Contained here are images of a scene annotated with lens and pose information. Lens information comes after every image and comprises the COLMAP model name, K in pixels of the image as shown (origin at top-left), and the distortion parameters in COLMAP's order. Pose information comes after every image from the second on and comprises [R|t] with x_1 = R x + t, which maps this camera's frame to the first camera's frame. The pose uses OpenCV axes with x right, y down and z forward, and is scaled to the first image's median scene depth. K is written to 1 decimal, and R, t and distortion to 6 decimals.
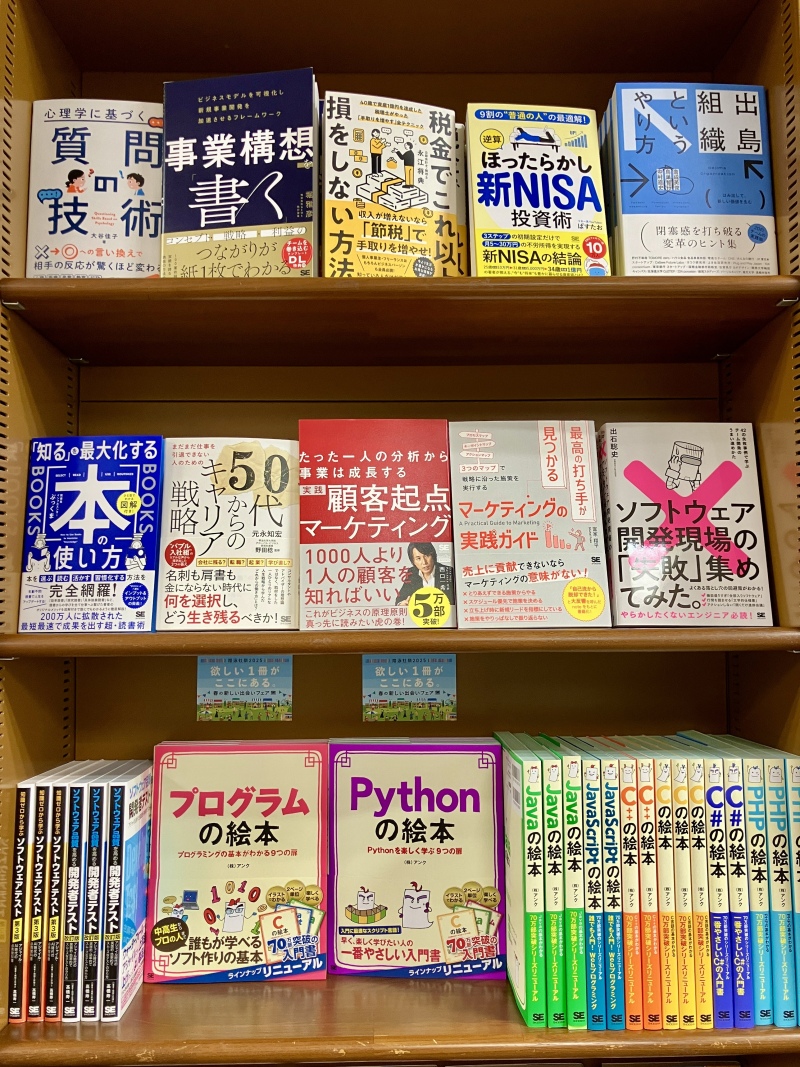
lens RADIAL K [[865.0, 0, 400.0], [0, 865.0, 533.5], [0, 0, 1]] dist [0.010584, -0.004545]
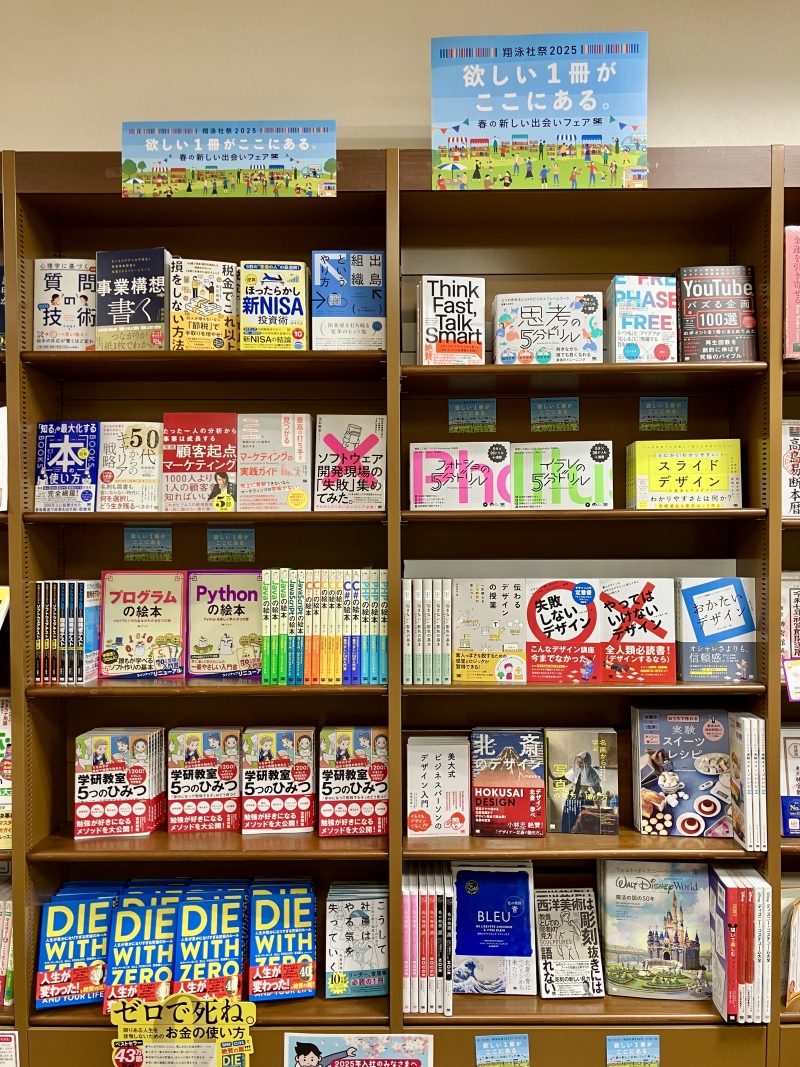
lens RADIAL K [[875.3, 0, 400.0], [0, 875.3, 533.5], [0, 0, 1]] dist [0.133300, -0.391901]
pose [[0.999768, 0.003934, -0.021178, 0.513358], [-0.002301, 0.997059, 0.076598, -0.006352], [0.021417, -0.076532, 0.996837, -1.173625]]
